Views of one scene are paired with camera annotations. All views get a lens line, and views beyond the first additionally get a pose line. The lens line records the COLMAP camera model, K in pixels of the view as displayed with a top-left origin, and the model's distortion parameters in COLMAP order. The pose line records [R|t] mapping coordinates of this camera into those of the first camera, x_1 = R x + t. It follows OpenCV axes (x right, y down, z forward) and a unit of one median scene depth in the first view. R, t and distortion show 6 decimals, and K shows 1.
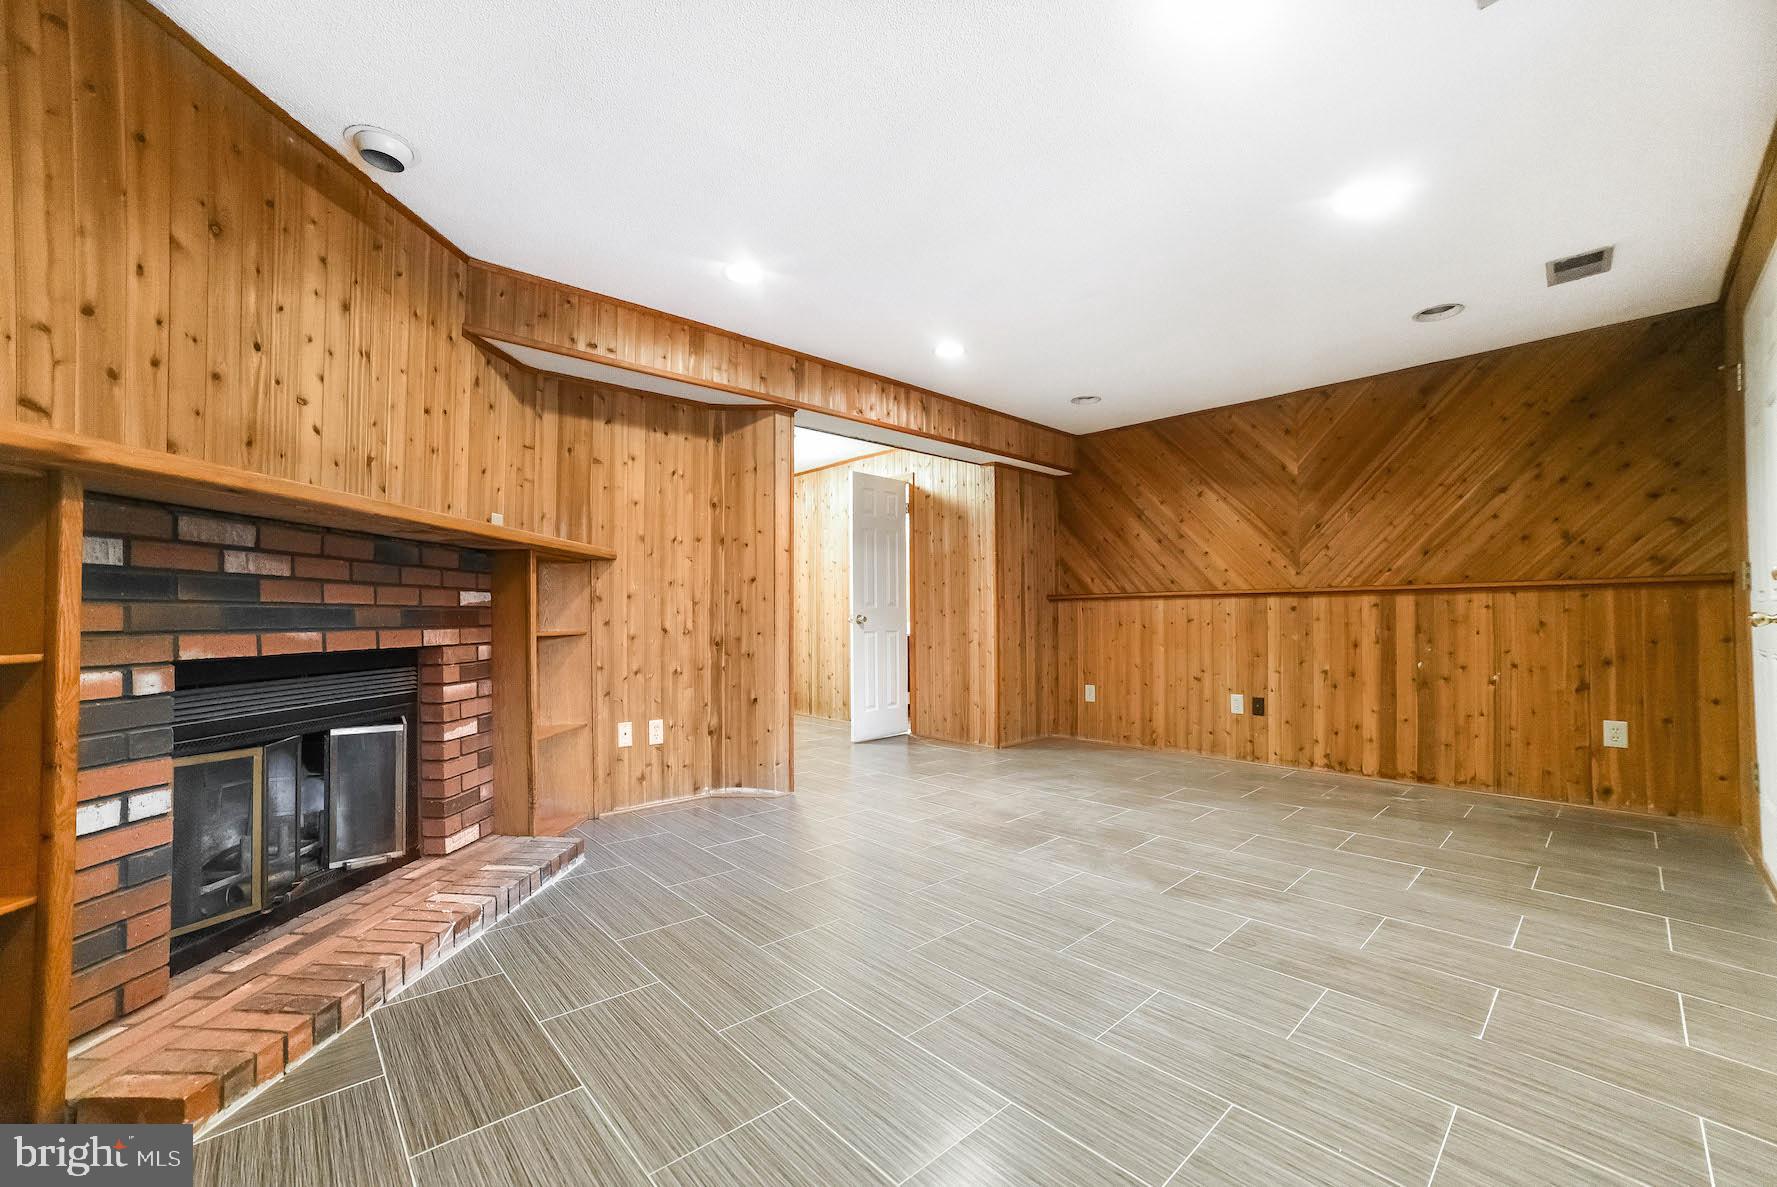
lens RADIAL K [[710.3, 0, 881.5], [0, 710.3, 604.1], [0, 0, 1]] dist [-0.088127, 0.032015]
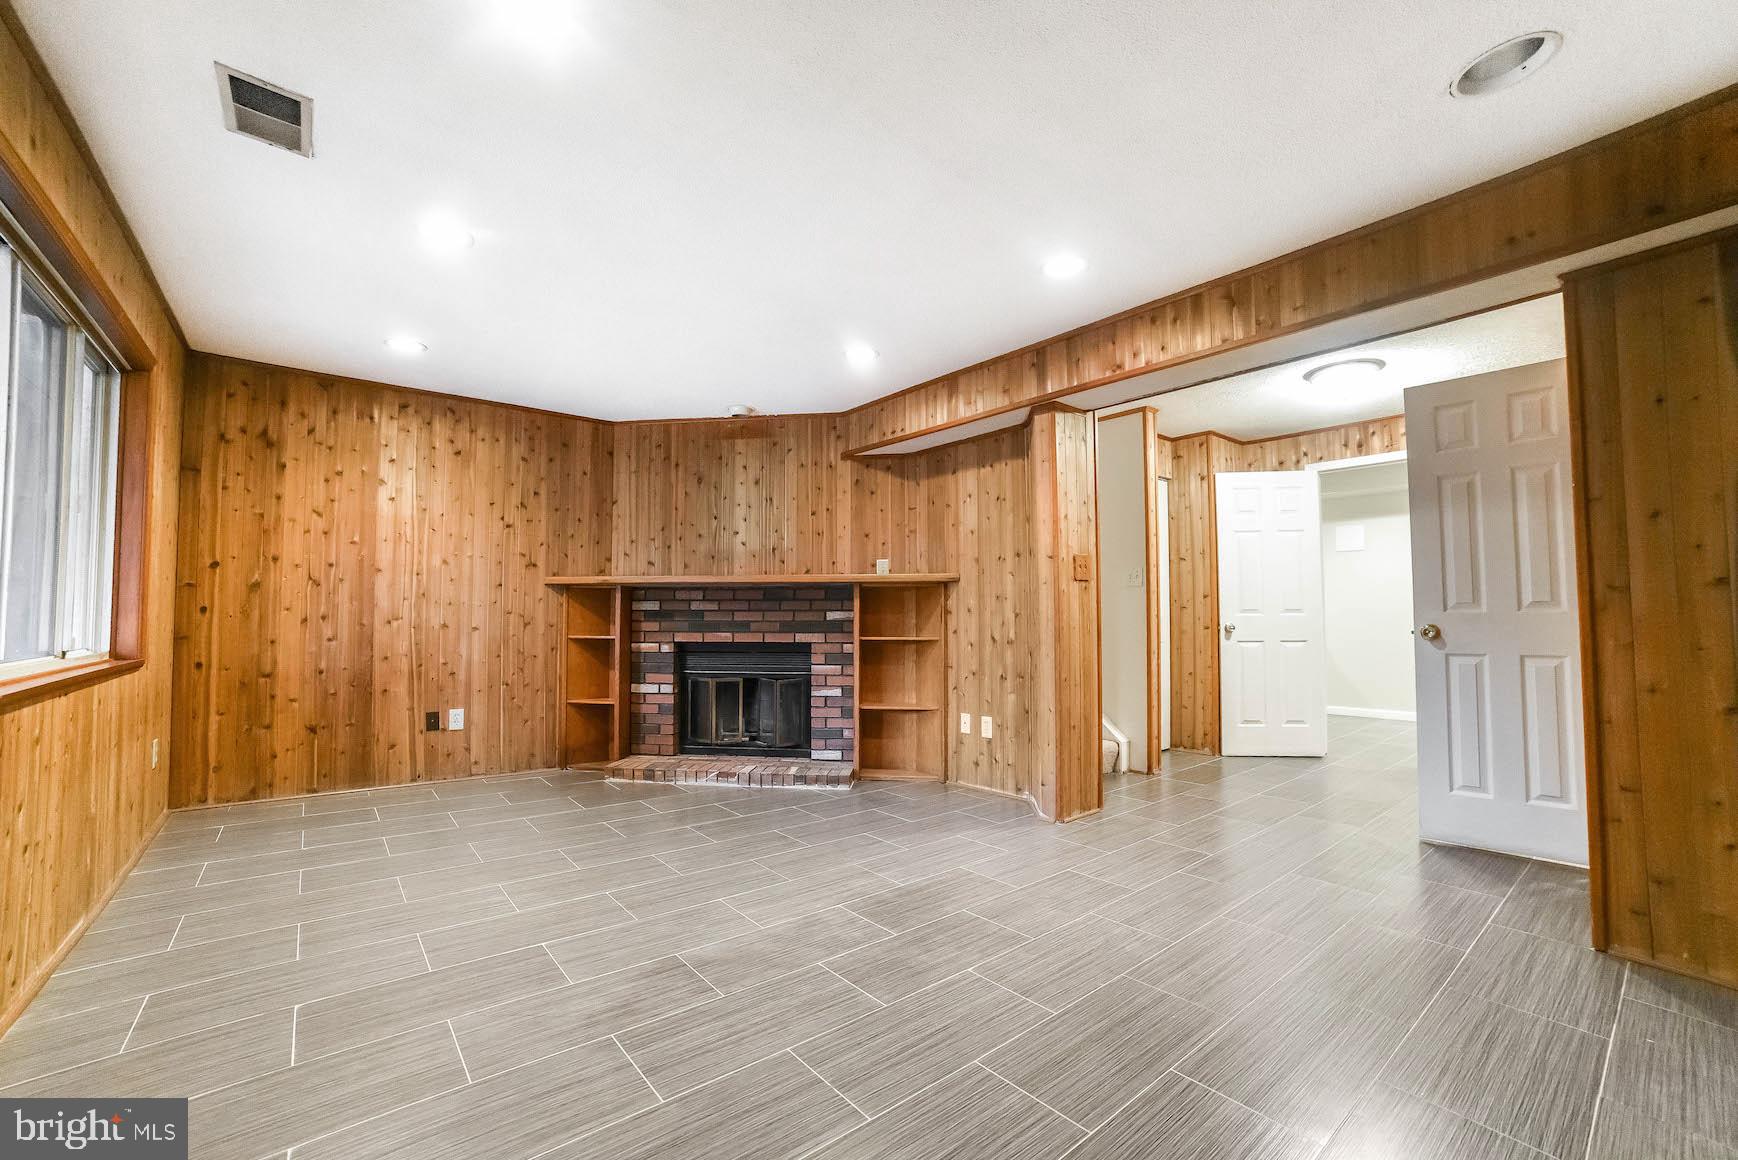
lens RADIAL K [[711.8, 0, 868.8], [0, 711.8, 590.0], [0, 0, 1]] dist [-0.109007, 0.045329]
pose [[-0.047531, -0.040792, -0.998037, 1.331421], [0.018155, 0.998965, -0.041695, 0.003336], [0.998705, -0.020101, -0.046741, 1.352312]]
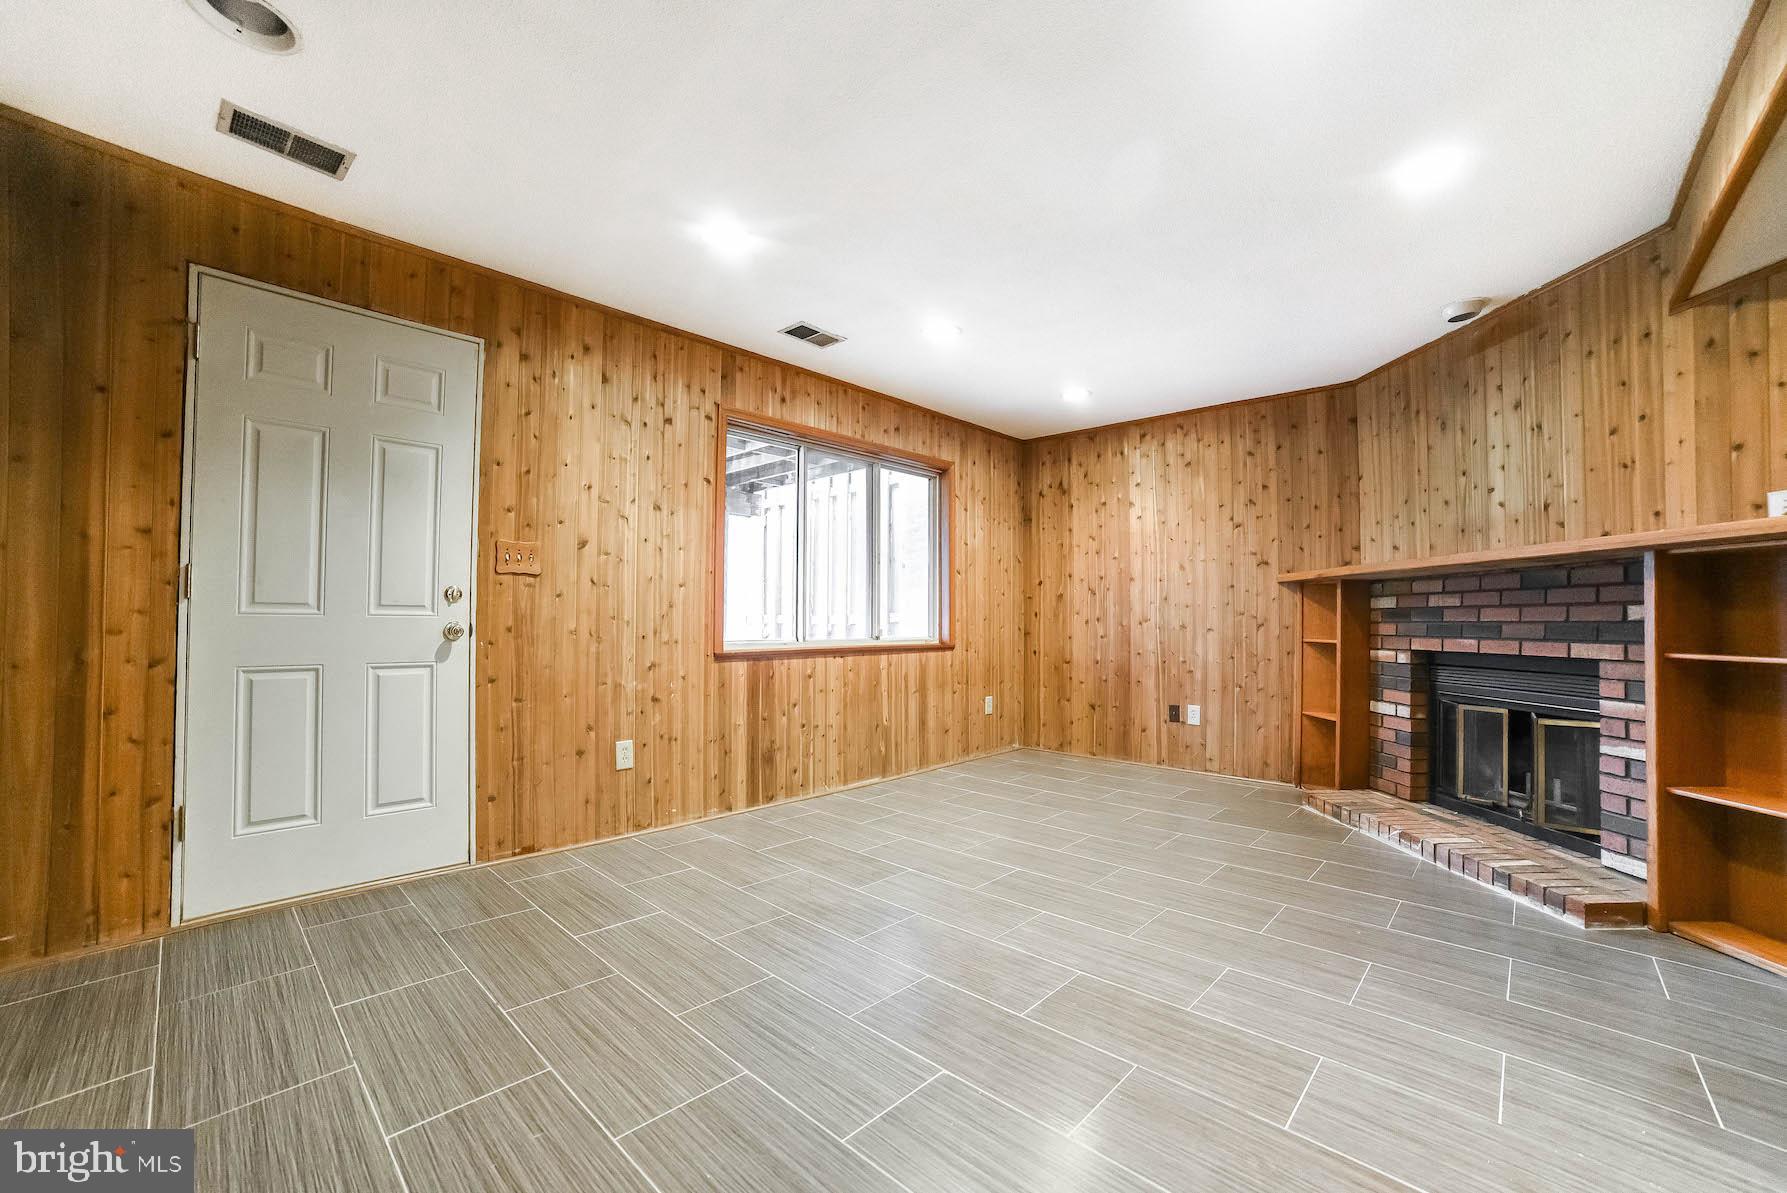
lens RADIAL K [[714.3, 0, 886.4], [0, 714.3, 607.1], [0, 0, 1]] dist [-0.088127, 0.032015]
pose [[-0.997113, -0.005608, -0.075724, 0.549825], [-0.002728, 0.999271, -0.038086, 0.025220], [0.075882, -0.037769, -0.996401, 2.100304]]
